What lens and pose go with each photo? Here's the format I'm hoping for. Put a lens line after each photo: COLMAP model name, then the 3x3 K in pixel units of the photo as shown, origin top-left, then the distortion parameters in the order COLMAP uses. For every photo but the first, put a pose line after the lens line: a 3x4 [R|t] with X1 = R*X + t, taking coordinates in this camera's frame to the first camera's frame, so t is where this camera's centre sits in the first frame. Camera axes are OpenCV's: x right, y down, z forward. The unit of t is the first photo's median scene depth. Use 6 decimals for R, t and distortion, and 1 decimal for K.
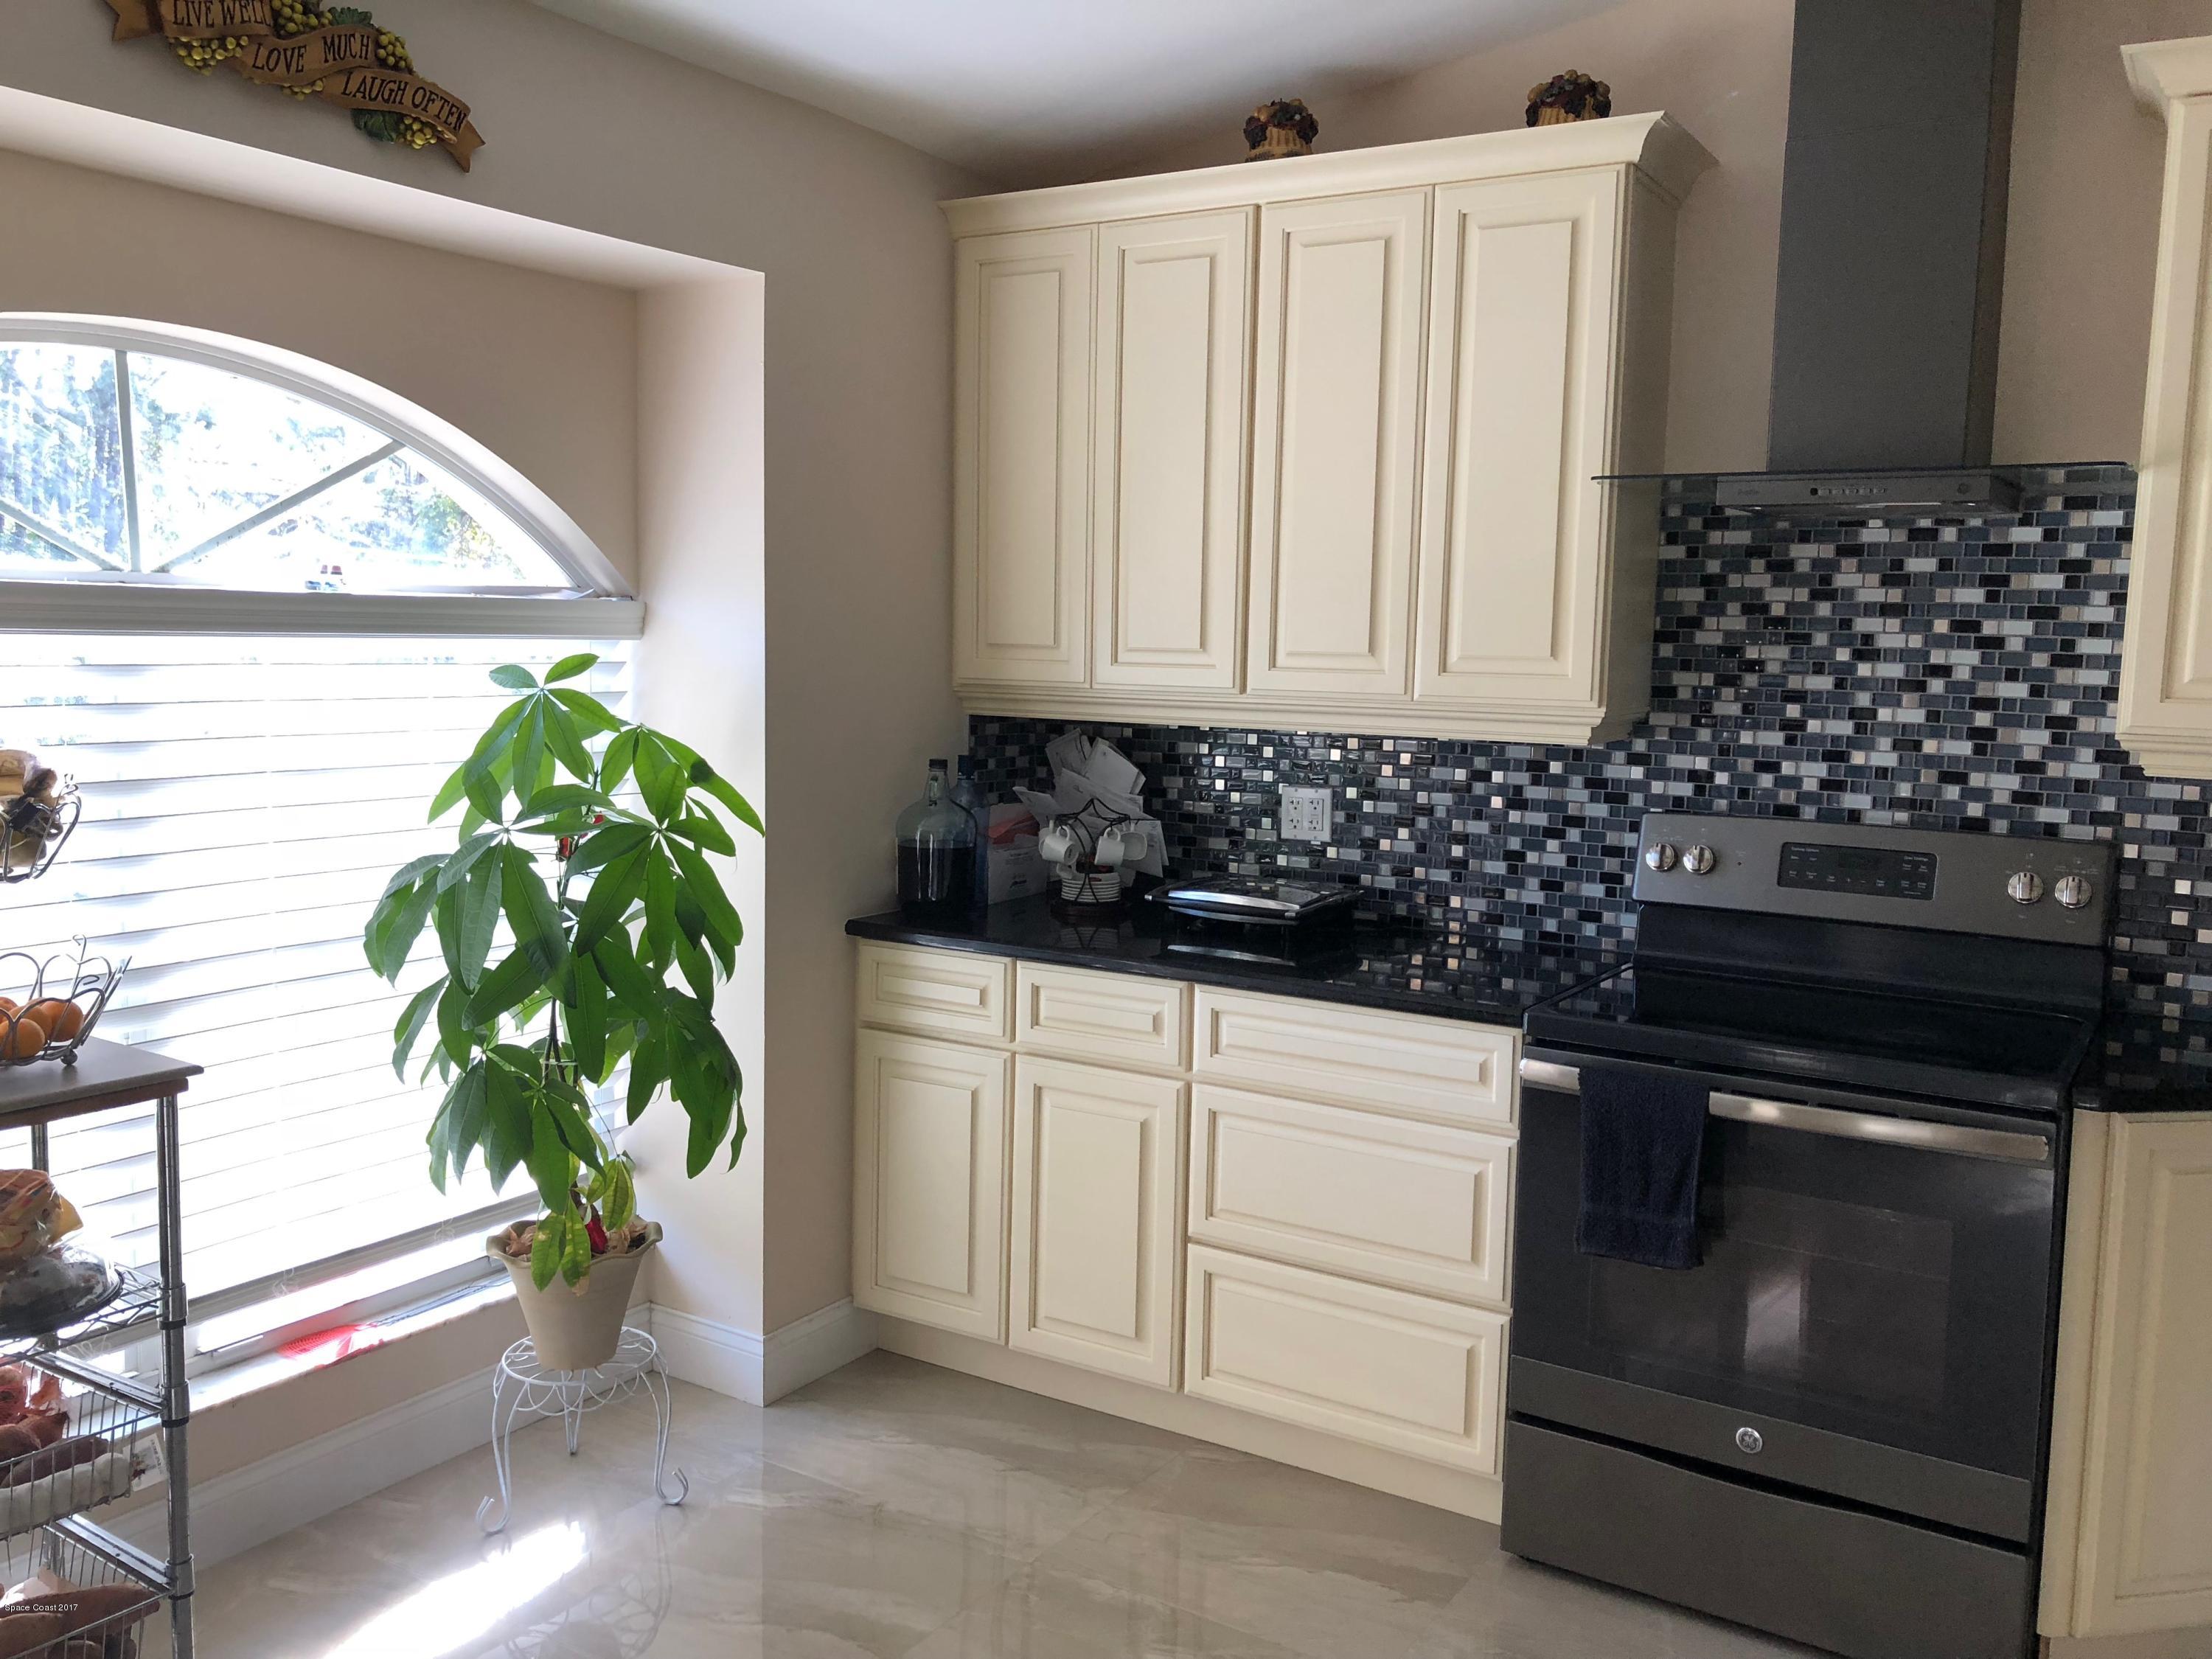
lens RADIAL K [[1812.9, 0, 1100.5], [0, 1812.9, 821.3], [0, 0, 1]] dist [0.056328, -0.078140]
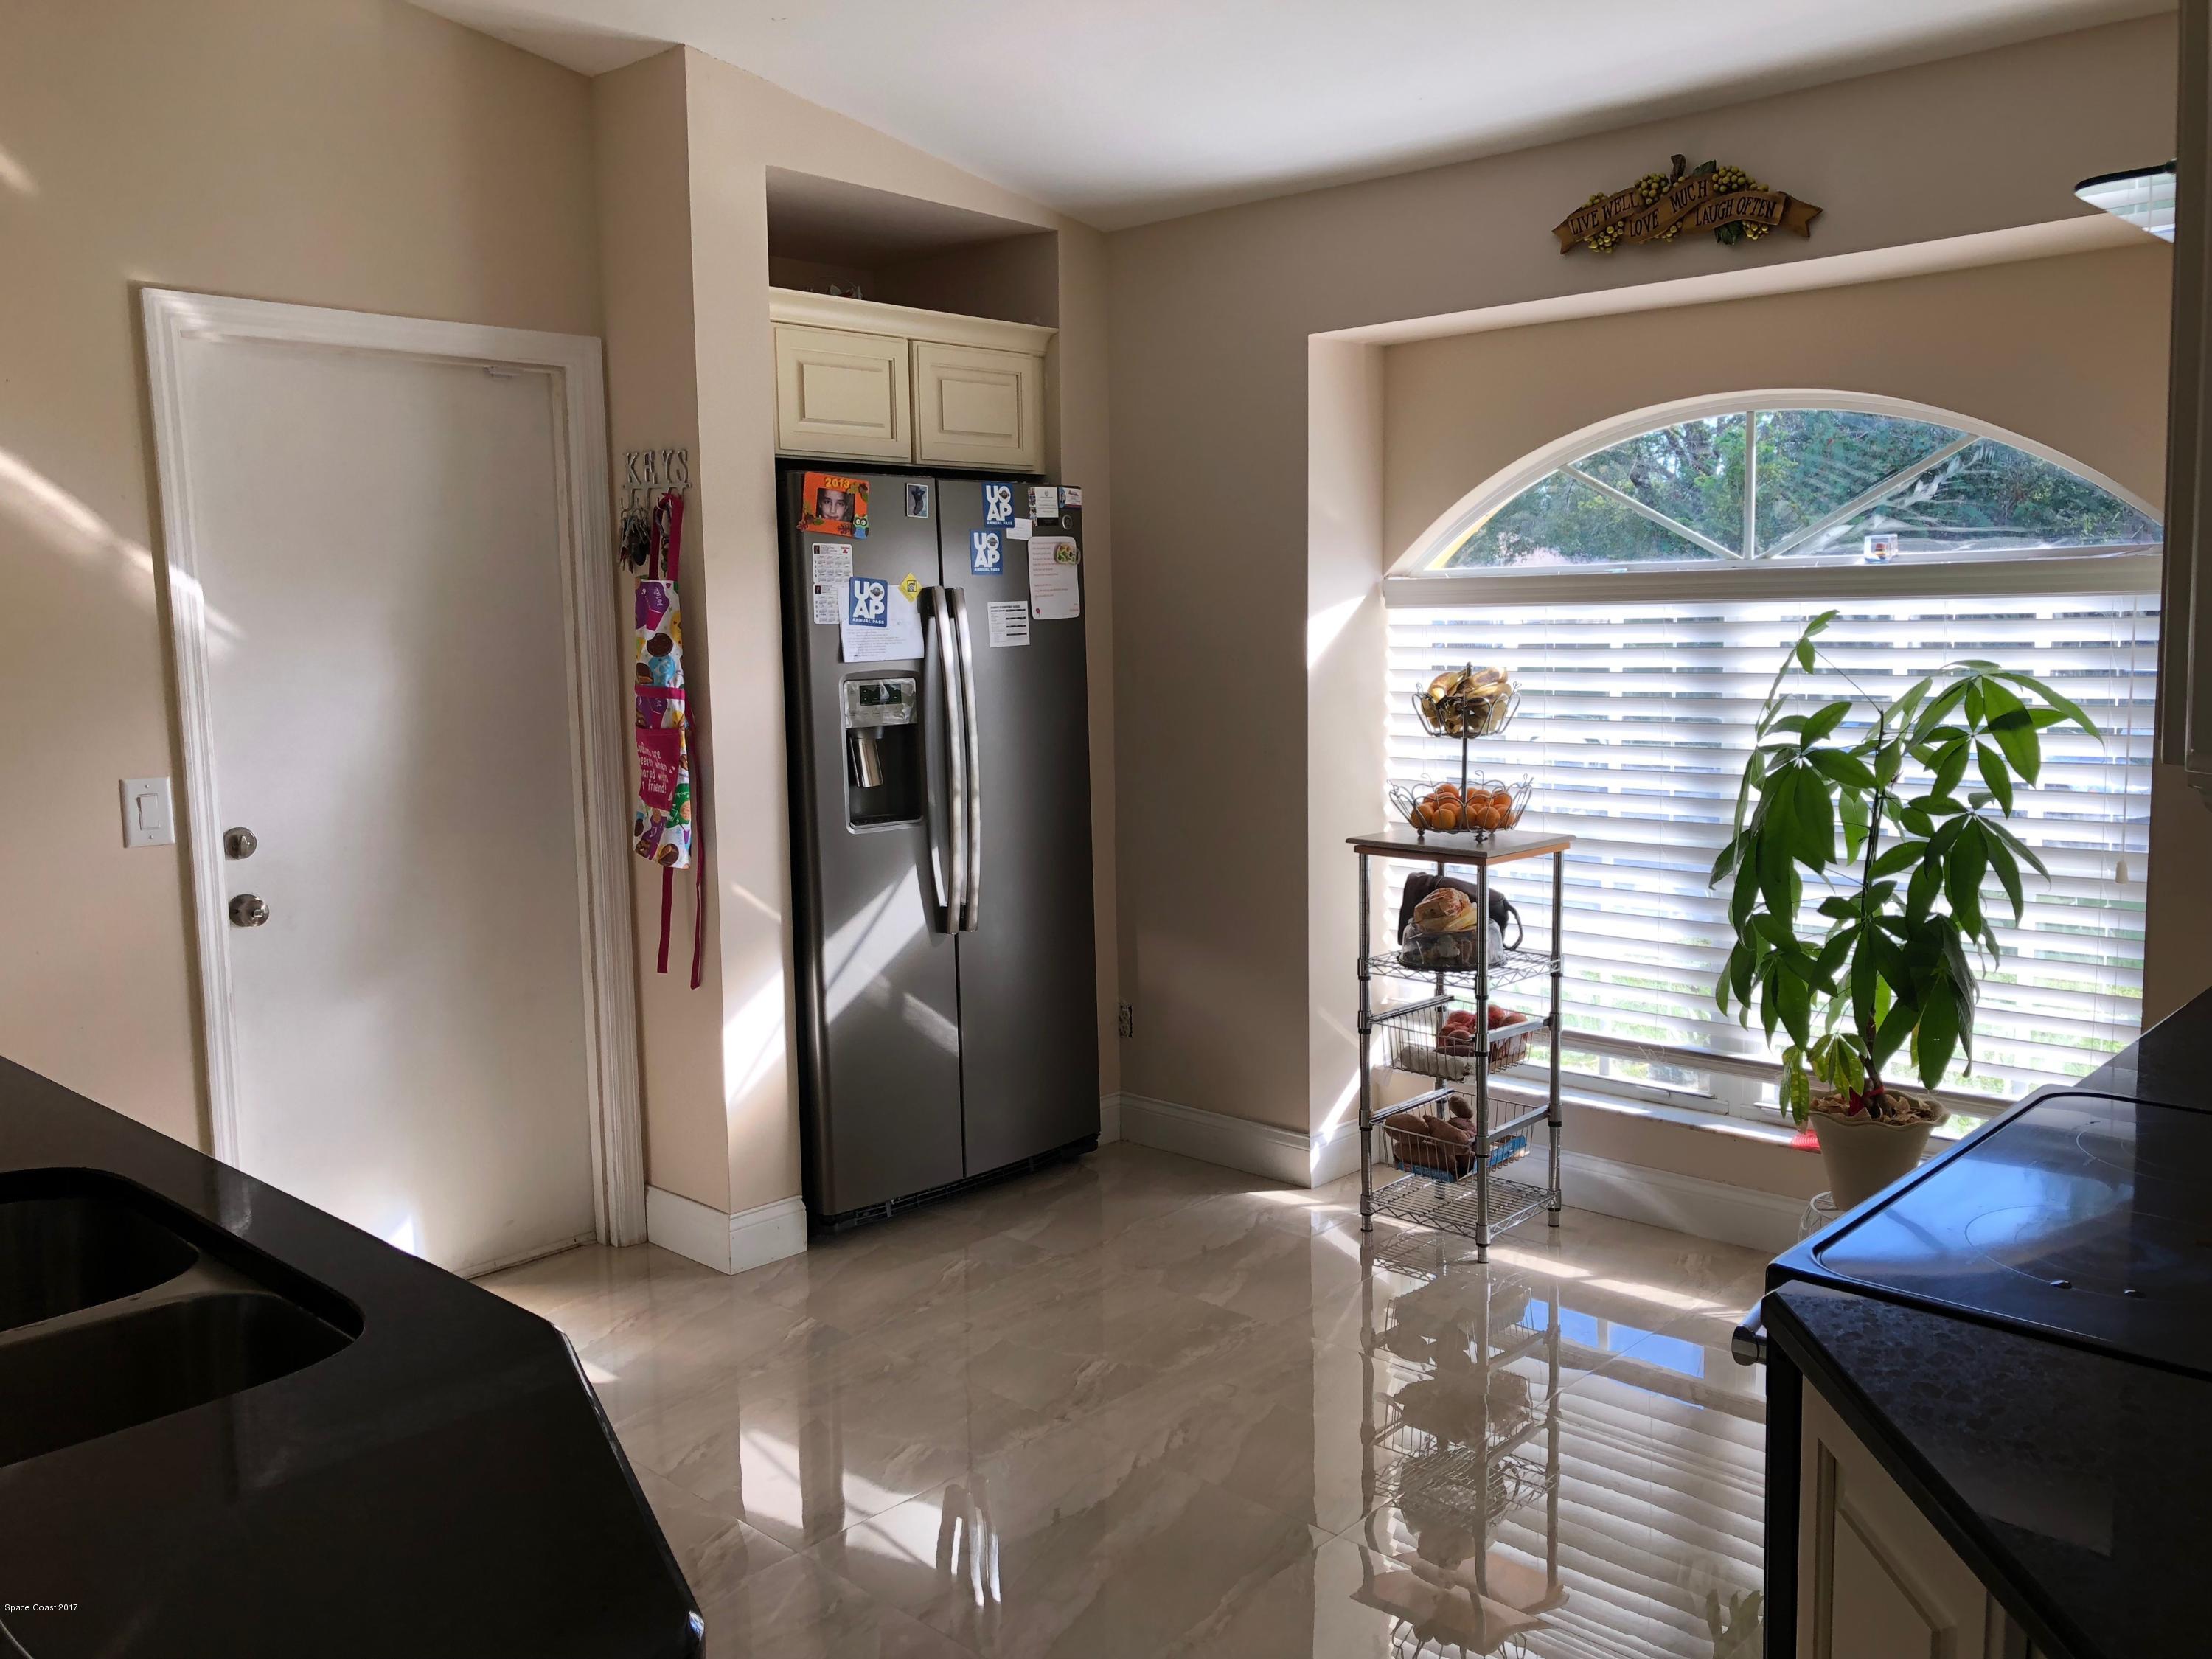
lens RADIAL K [[1812.9, 0, 1092.7], [0, 1812.9, 823.7], [0, 0, 1]] dist [0.056328, -0.078140]
pose [[-0.210441, 0.096841, -0.972798, 0.832051], [-0.087421, 0.989231, 0.117389, -0.041829], [0.973690, 0.109747, -0.199709, 0.639329]]
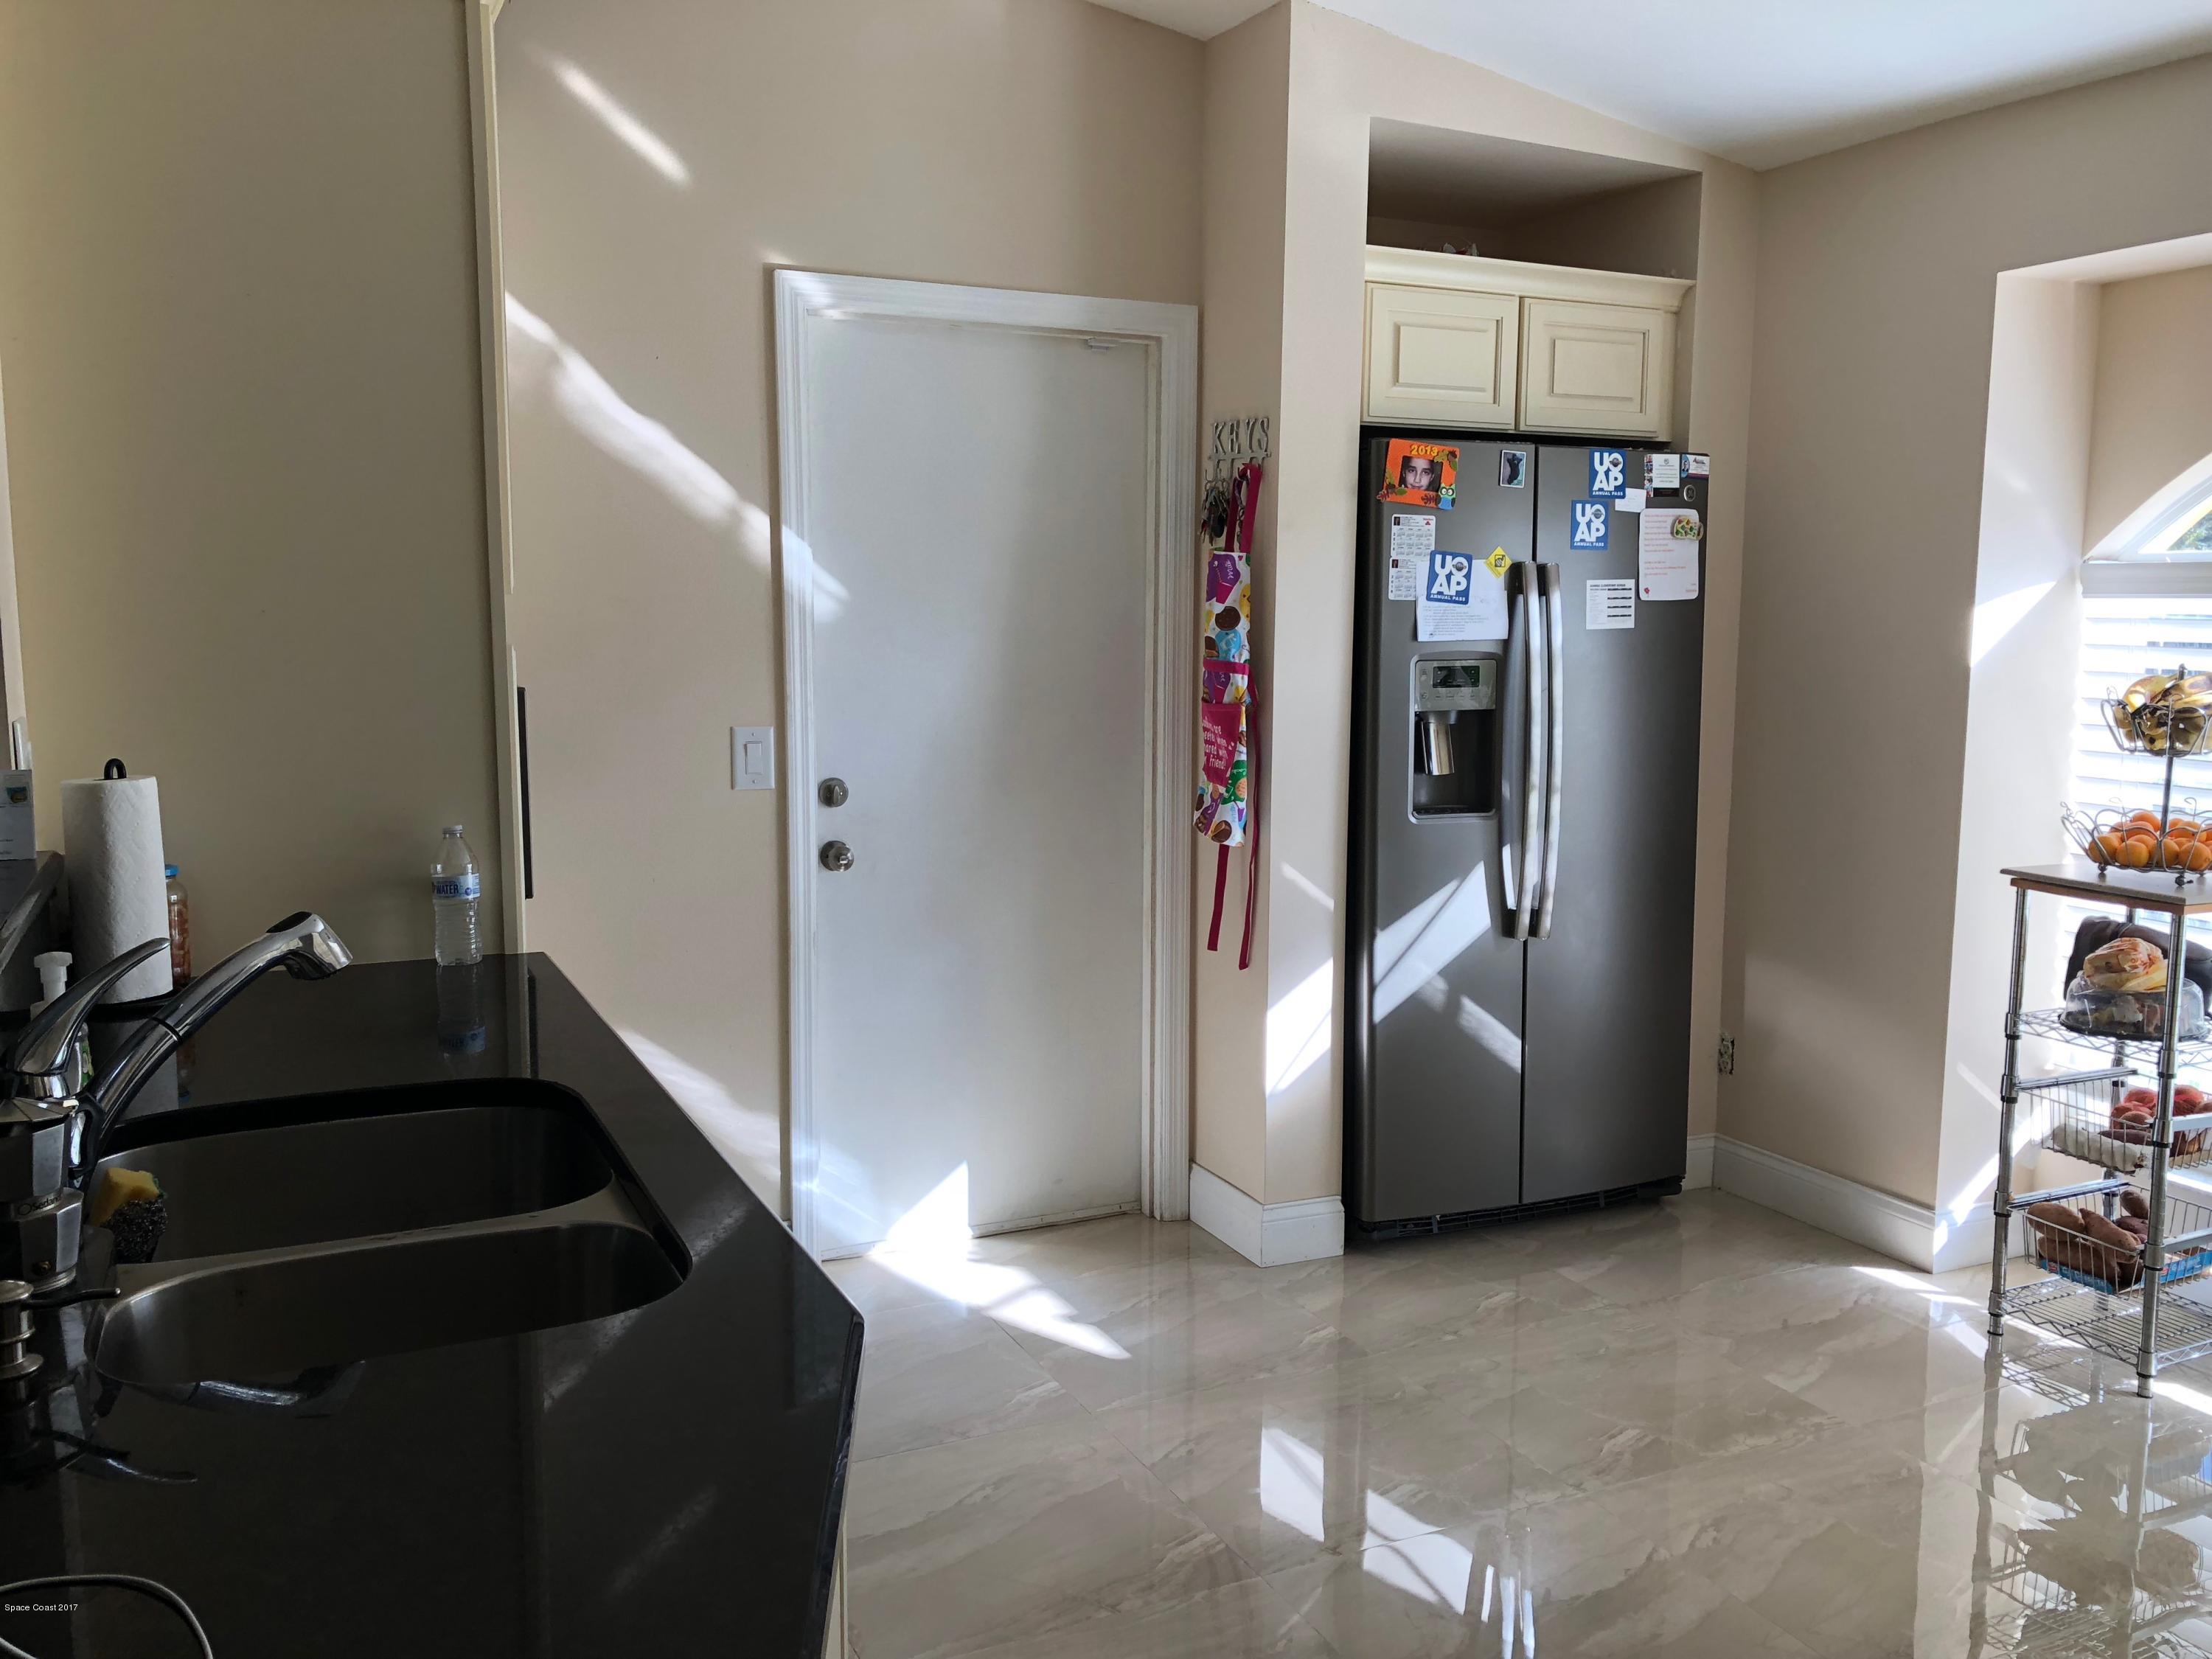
lens RADIAL K [[1812.9, 0, 1101.8], [0, 1812.9, 823.3], [0, 0, 1]] dist [0.056328, -0.078140]
pose [[-0.548075, 0.075241, -0.833038, 0.748802], [-0.104813, 0.981917, 0.157646, -0.038453], [0.829836, 0.173715, -0.530278, 0.684664]]
